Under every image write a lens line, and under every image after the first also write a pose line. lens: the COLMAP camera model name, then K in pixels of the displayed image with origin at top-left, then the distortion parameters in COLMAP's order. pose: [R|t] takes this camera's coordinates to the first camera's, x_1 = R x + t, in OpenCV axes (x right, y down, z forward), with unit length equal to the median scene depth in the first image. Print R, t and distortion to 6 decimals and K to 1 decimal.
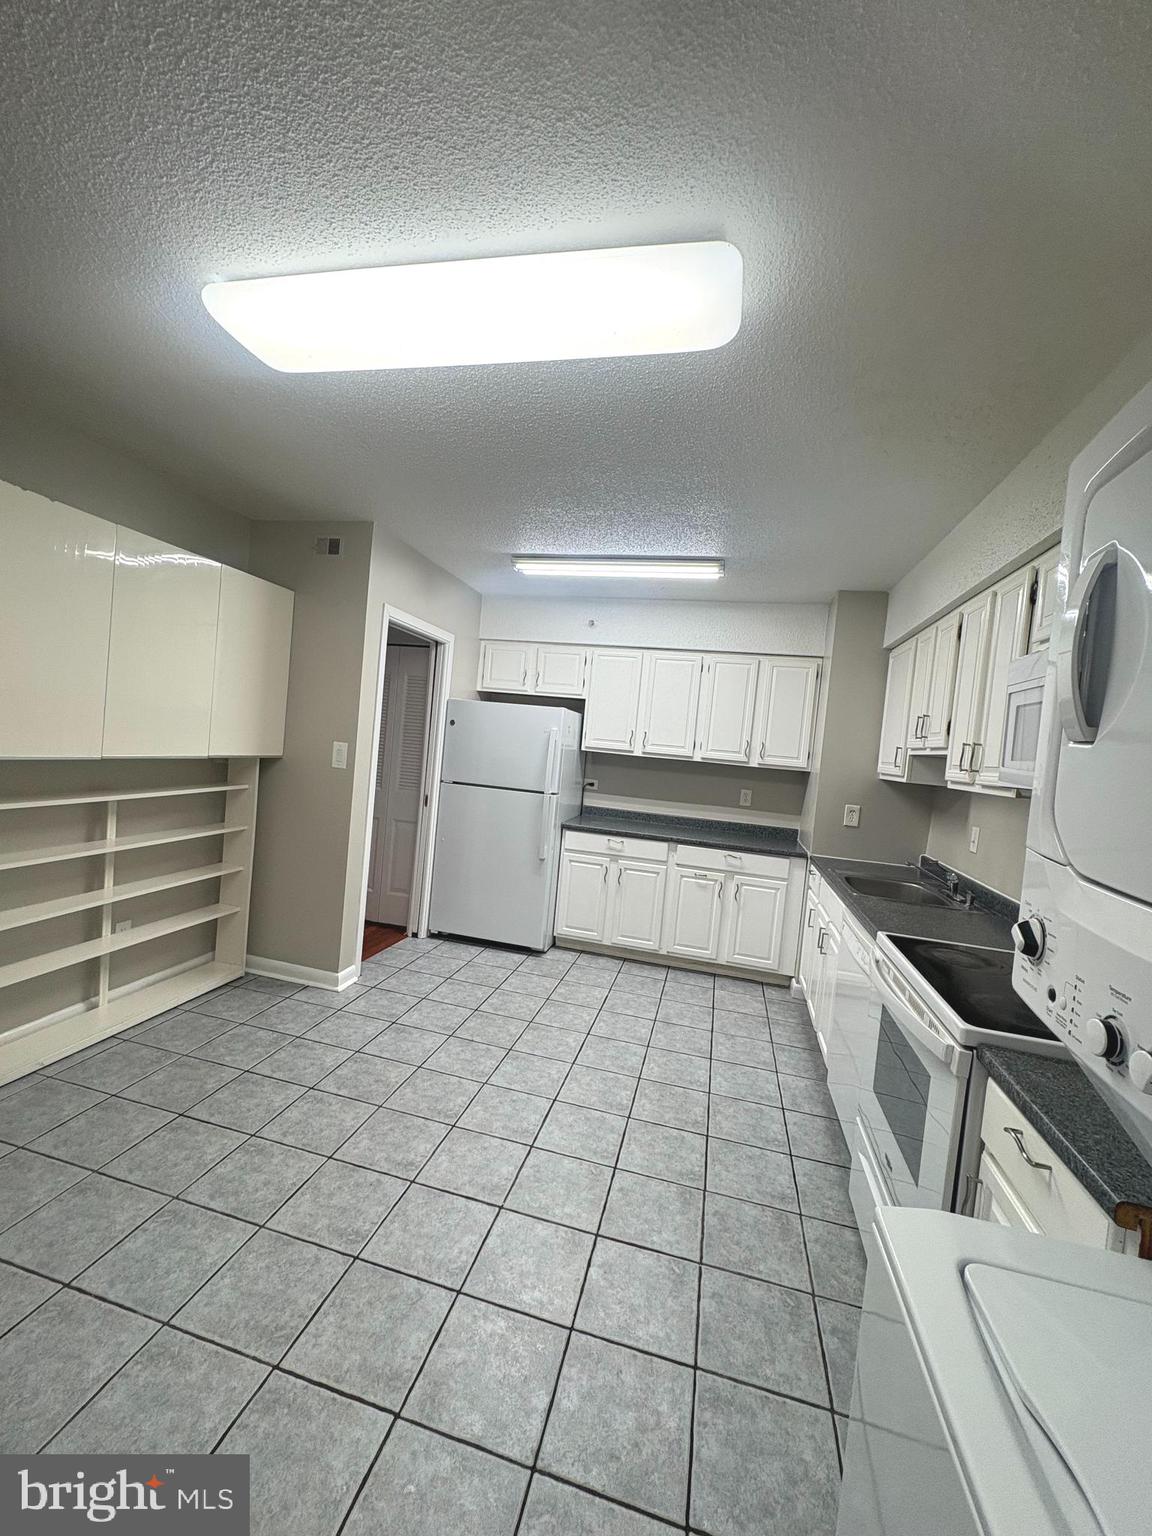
lens RADIAL K [[610.0, 0, 576.0], [0, 610.0, 768.0], [0, 0, 1]] dist [0.000882, 0.000142]
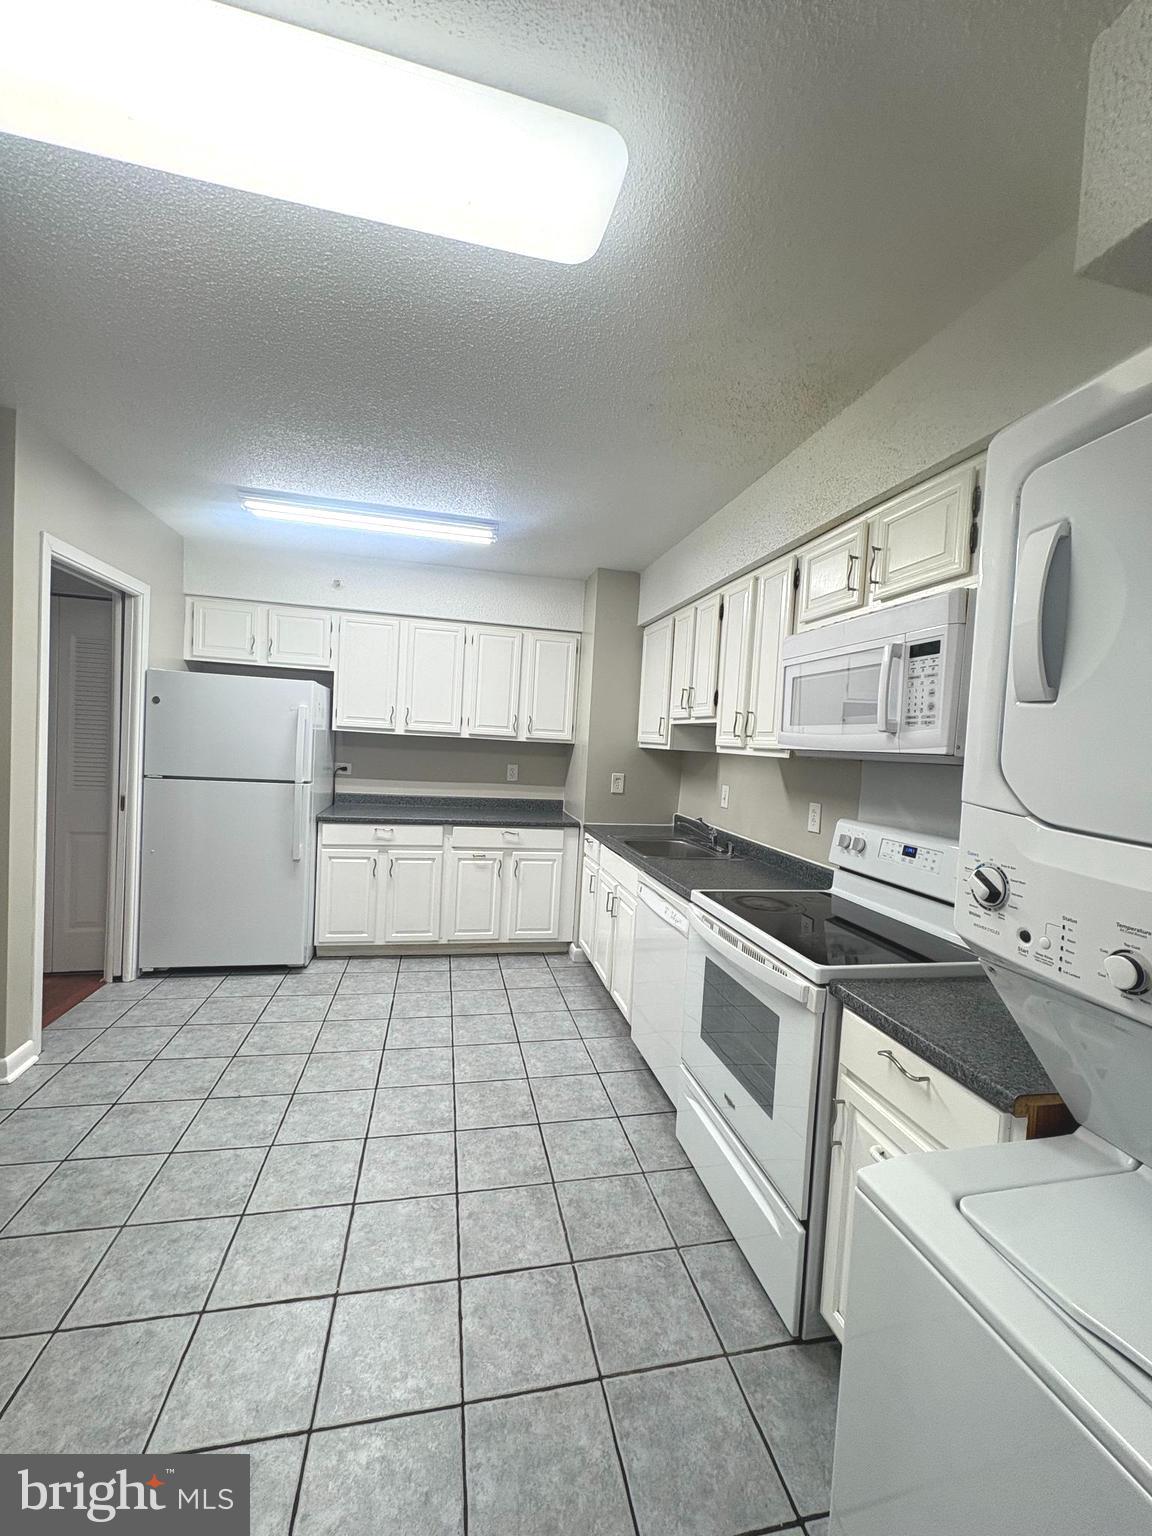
lens RADIAL K [[610.0, 0, 576.0], [0, 610.0, 768.0], [0, 0, 1]] dist [0.000882, 0.000142]
pose [[0.897241, -0.060100, 0.437432, -0.083857], [0.043446, 0.997903, 0.047990, -0.002782], [-0.439398, -0.024054, 0.897970, 0.082405]]
